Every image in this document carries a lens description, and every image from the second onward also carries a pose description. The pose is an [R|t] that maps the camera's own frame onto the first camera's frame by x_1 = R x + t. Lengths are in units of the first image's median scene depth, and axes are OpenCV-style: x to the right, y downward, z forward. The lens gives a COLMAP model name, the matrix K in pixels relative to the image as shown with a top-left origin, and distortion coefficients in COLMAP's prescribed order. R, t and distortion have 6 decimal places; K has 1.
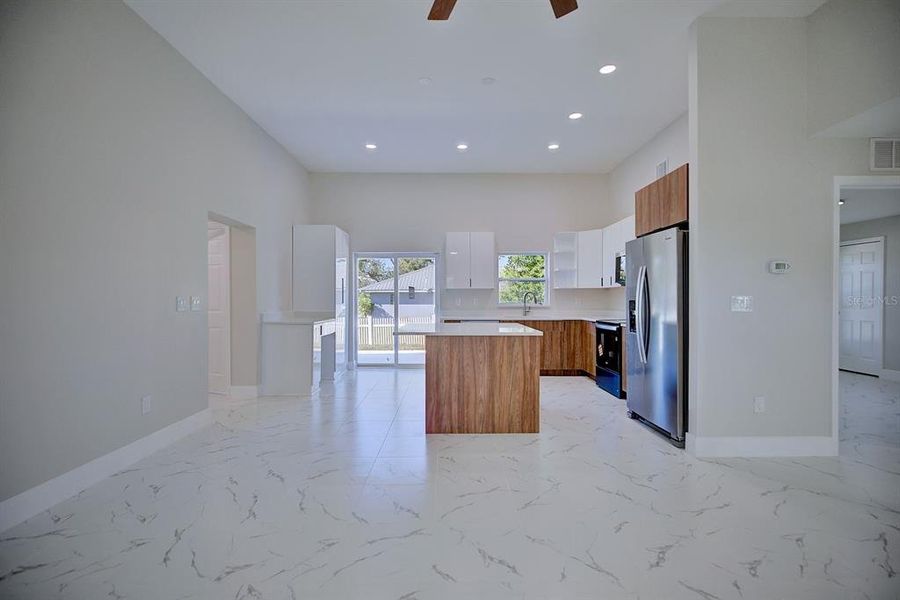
lens RADIAL K [[416.9, 0, 449.7], [0, 416.9, 301.2], [0, 0, 1]] dist [0.001068, -0.000527]
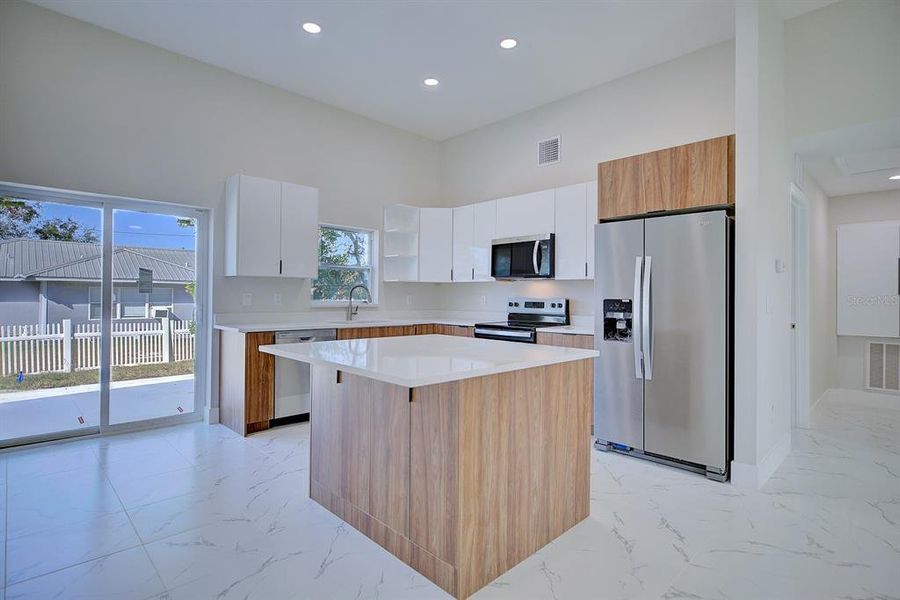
lens RADIAL K [[450.3, 0, 450.5], [0, 450.3, 291.7], [0, 0, 1]] dist [-0.000334, 0.000224]
pose [[0.715786, 0.015670, 0.698144, -0.401442], [-0.007208, 0.999861, -0.015052, -0.002100], [-0.698282, 0.005742, 0.715800, 0.665252]]
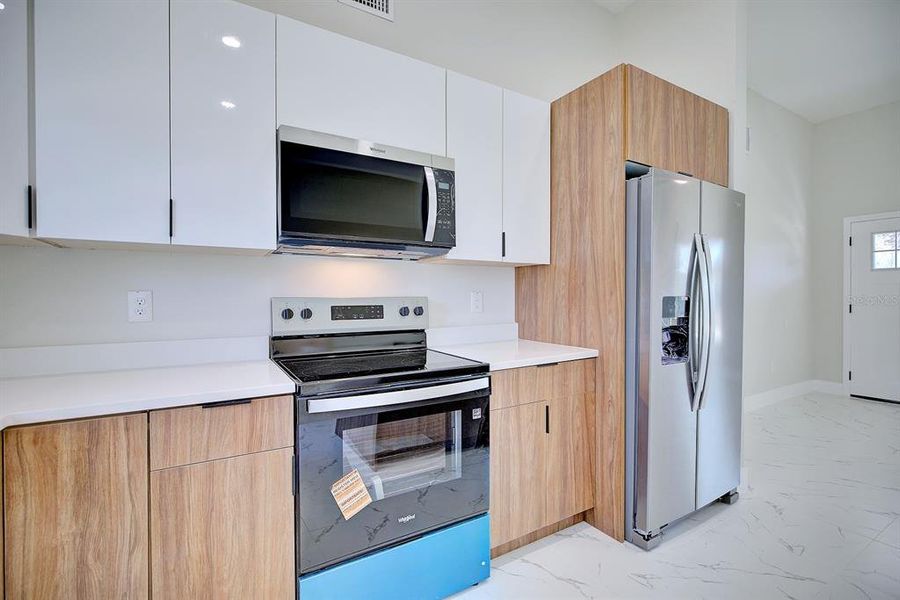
lens RADIAL K [[416.9, 0, 457.6], [0, 416.9, 301.8], [0, 0, 1]] dist [0.001068, -0.000527]
pose [[-0.522340, -0.010780, 0.852669, 0.162589], [0.007272, 0.999827, 0.017095, -0.006902], [-0.852706, 0.015130, -0.522172, 1.596030]]
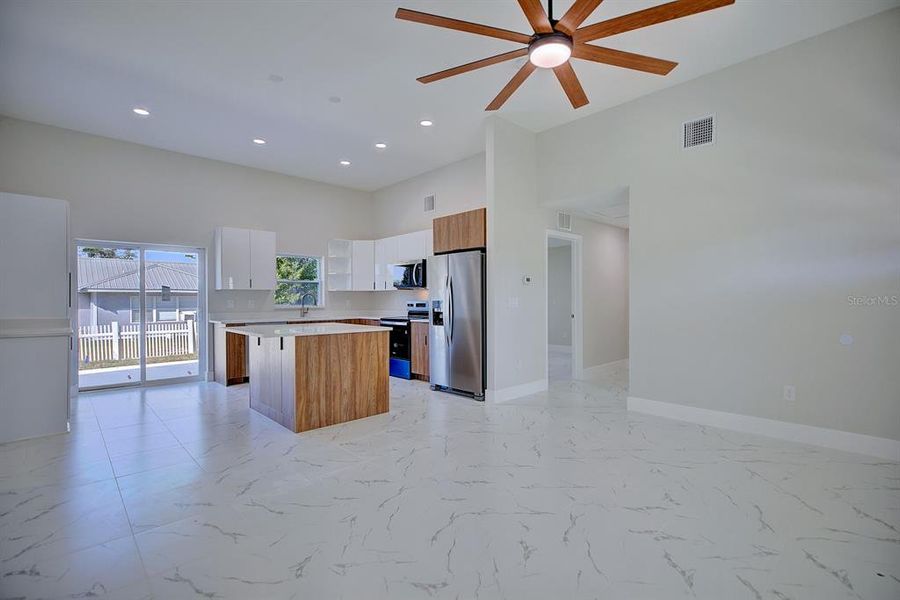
lens RADIAL K [[416.9, 0, 452.7], [0, 416.9, 301.6], [0, 0, 1]] dist [0.001068, -0.000527]
pose [[0.727865, -0.004985, 0.685702, -0.473343], [0.007221, 0.999974, -0.000395, 0.001073], [-0.685682, 0.005239, 0.727882, -0.000725]]
